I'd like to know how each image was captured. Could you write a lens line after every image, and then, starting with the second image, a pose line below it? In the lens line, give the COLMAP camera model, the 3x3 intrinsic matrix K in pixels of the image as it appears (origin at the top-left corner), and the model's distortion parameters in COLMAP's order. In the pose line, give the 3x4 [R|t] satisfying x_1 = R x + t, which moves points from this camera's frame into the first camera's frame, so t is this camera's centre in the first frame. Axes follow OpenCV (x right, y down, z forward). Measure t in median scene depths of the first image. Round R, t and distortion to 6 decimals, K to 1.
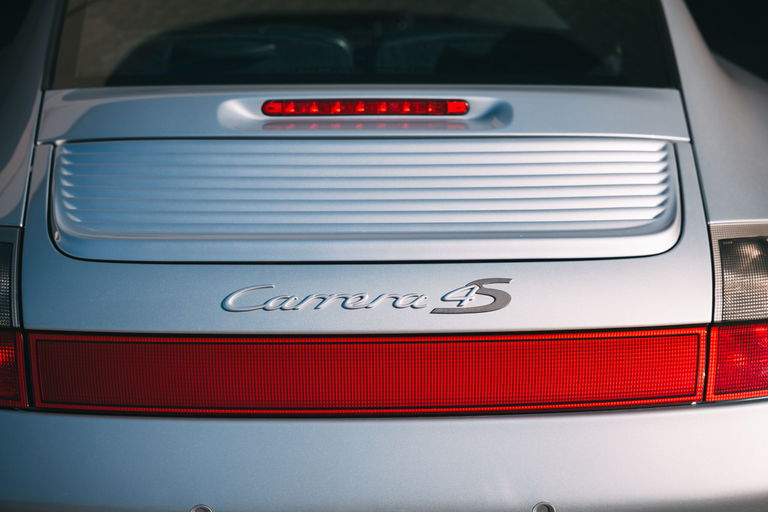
lens RADIAL K [[1505.8, 0, 384.0], [0, 1505.8, 256.0], [0, 0, 1]] dist [-0.011896, 0.014864]
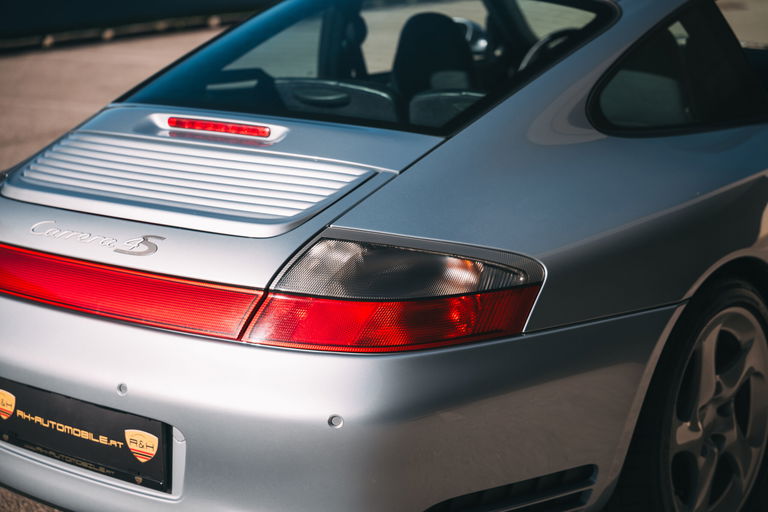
lens RADIAL K [[1505.8, 0, 384.0], [0, 1505.8, 256.0], [0, 0, 1]] dist [-0.011896, 0.014864]
pose [[0.774881, 0.136588, -0.617174, 1.029582], [-0.169652, 0.985491, 0.005097, -0.009957], [0.608916, 0.100755, 0.786810, -0.036937]]
